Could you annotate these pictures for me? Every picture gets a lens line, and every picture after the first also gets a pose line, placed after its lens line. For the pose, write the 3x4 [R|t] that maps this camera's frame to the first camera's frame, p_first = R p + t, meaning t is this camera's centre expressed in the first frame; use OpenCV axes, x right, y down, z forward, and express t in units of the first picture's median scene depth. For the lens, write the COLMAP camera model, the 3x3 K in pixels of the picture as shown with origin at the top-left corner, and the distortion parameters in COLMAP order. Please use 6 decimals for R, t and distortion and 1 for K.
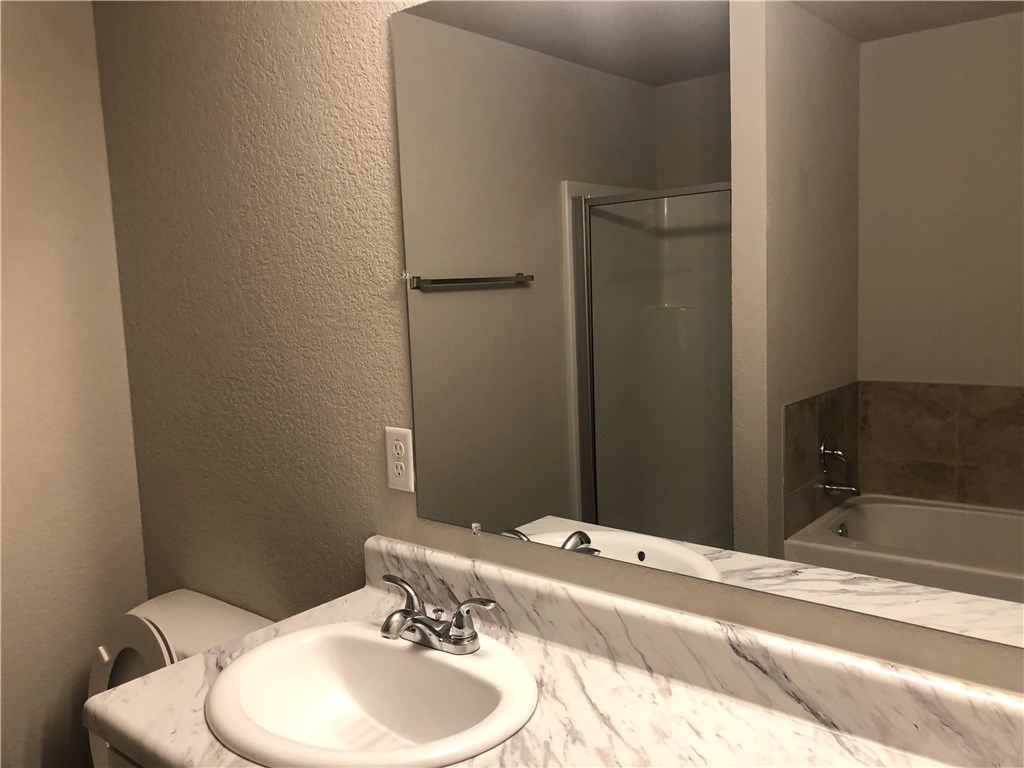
lens RADIAL K [[823.8, 0, 512.0], [0, 823.8, 384.0], [0, 0, 1]] dist [0.051726, -0.001833]
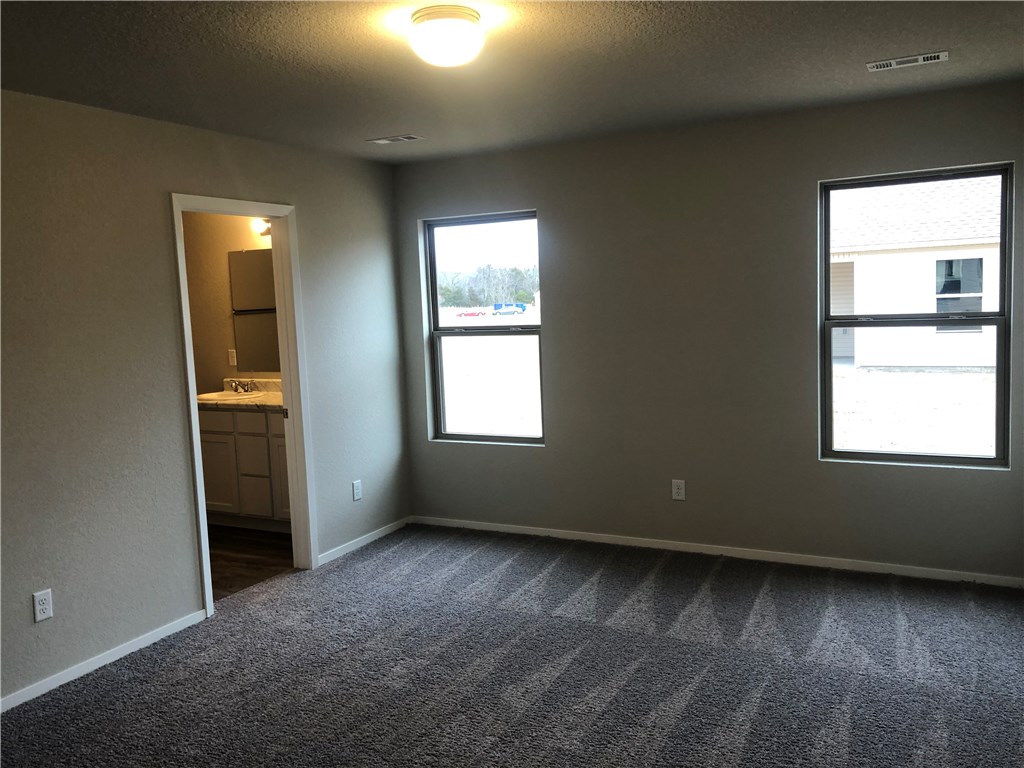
lens RADIAL K [[823.8, 0, 512.0], [0, 823.8, 384.0], [0, 0, 1]] dist [0.051726, -0.001833]
pose [[0.982722, -0.015840, 0.184407, 0.427978], [0.019932, 0.999594, -0.020360, 0.319717], [-0.184010, 0.023684, 0.982639, -3.016143]]
